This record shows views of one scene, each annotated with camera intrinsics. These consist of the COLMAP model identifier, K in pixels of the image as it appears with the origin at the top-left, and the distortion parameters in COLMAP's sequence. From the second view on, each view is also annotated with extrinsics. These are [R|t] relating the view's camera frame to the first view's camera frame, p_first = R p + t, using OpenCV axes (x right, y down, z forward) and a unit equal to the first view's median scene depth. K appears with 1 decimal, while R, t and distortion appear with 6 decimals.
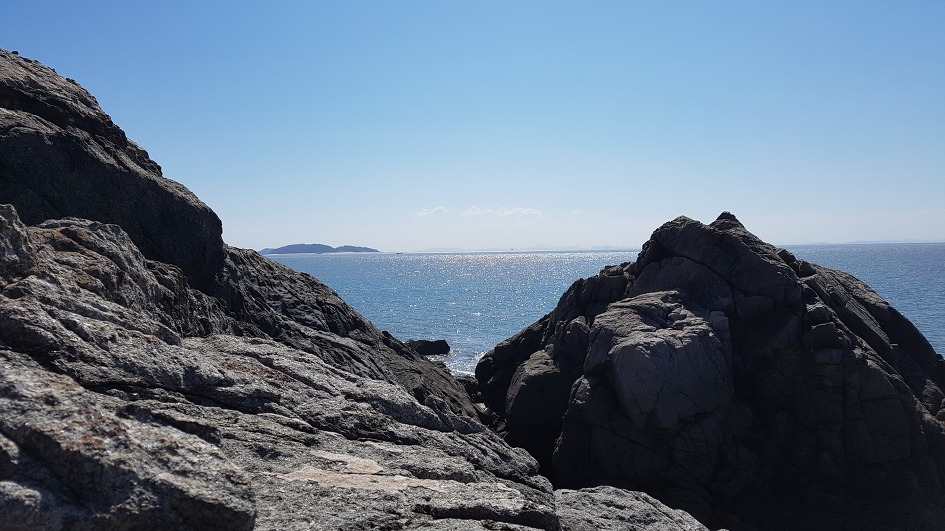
lens RADIAL K [[712.9, 0, 473.7], [0, 712.9, 265.4], [0, 0, 1]] dist [0.036532, 0.004544]
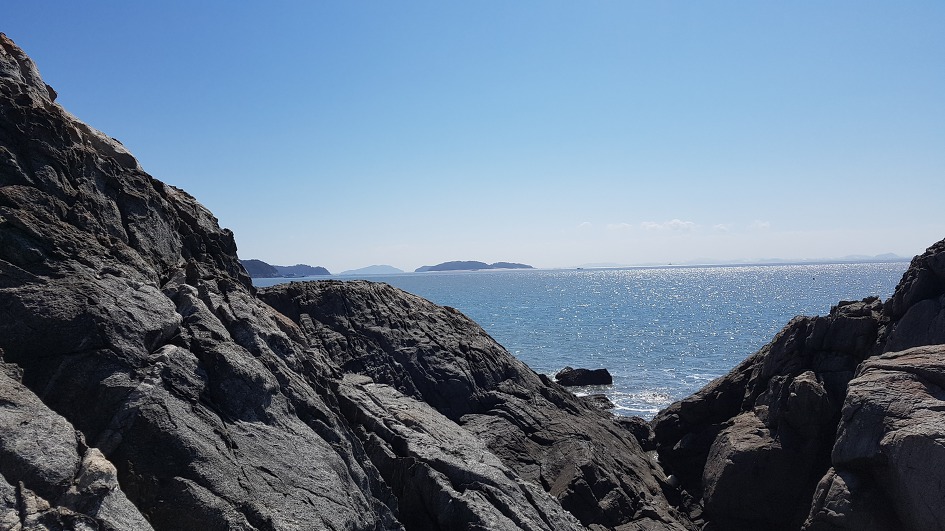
lens RADIAL K [[712.9, 0, 472.4], [0, 712.9, 268.1], [0, 0, 1]] dist [0.036532, 0.004544]
pose [[0.976584, -0.006910, -0.215026, -0.029683], [0.003108, 0.999833, -0.018015, -0.023763], [0.215115, 0.016925, 0.976442, 0.204512]]
